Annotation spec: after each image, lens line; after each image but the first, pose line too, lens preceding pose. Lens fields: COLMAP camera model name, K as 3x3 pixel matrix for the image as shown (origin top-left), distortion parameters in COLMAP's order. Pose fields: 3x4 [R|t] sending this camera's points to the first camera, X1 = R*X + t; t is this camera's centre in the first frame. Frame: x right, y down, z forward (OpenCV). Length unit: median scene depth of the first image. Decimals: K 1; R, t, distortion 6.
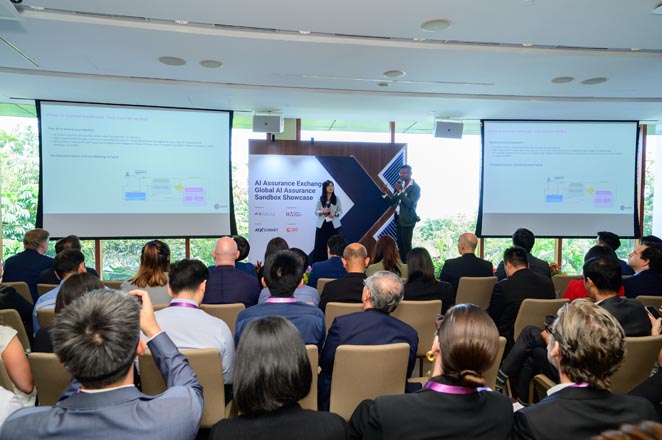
lens RADIAL K [[394.5, 0, 329.4], [0, 394.5, 214.5], [0, 0, 1]] dist [0.004525, 0.001025]
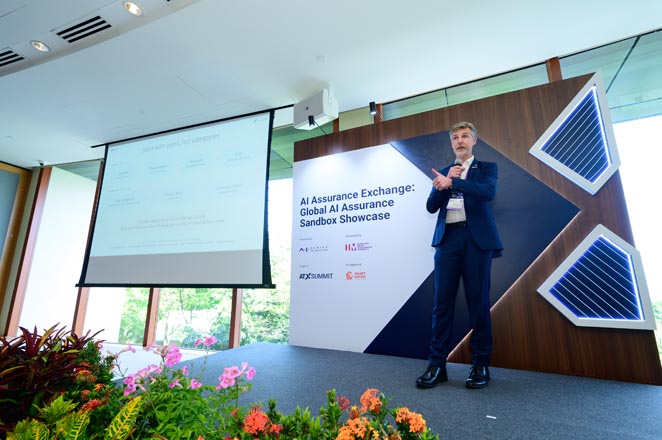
lens RADIAL K [[296.2, 0, 332.5], [0, 296.2, 222.8], [0, 0, 1]] dist [0.002681, -0.000133]
pose [[0.838180, -0.112462, -0.533673, 0.109537], [-0.007814, 0.975932, -0.217933, 0.058133], [0.545338, 0.186838, 0.817128, 0.634080]]
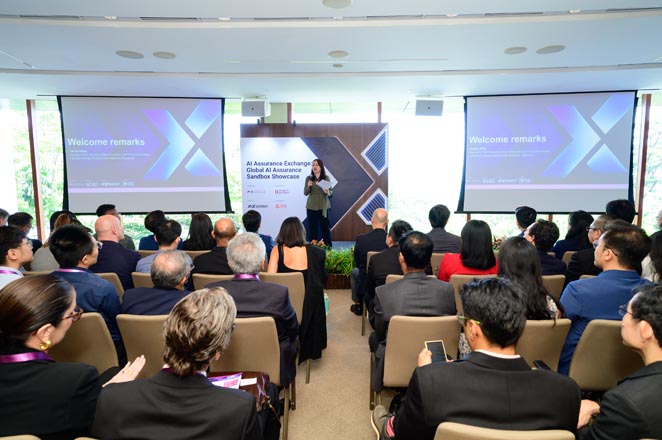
lens RADIAL K [[359.5, 0, 335.2], [0, 359.5, 216.4], [0, 0, 1]] dist [-0.001523, 0.001598]
pose [[0.989609, 0.003735, -0.143739, 0.200719], [0.005884, 0.997773, 0.066436, 0.001959], [0.143667, -0.066592, 0.987383, 0.031589]]
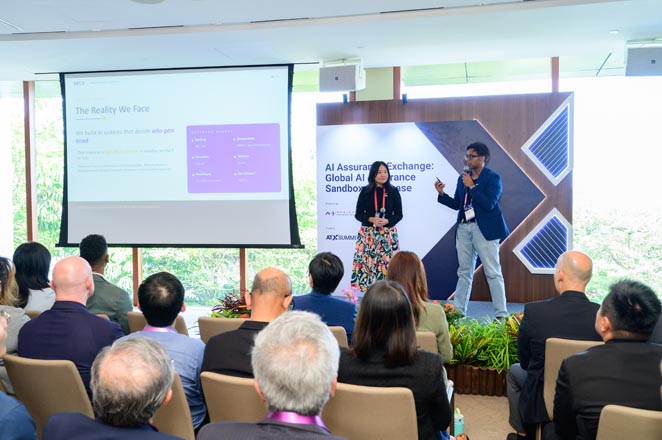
lens RADIAL K [[603.0, 0, 330.8], [0, 603.0, 215.5], [0, 0, 1]] dist [0.019821, 0.000000]
pose [[0.929911, -0.000337, -0.367784, 0.198494], [0.000528, 1.000000, 0.000420, 0.001596], [0.367783, -0.000585, 0.929911, 0.041991]]
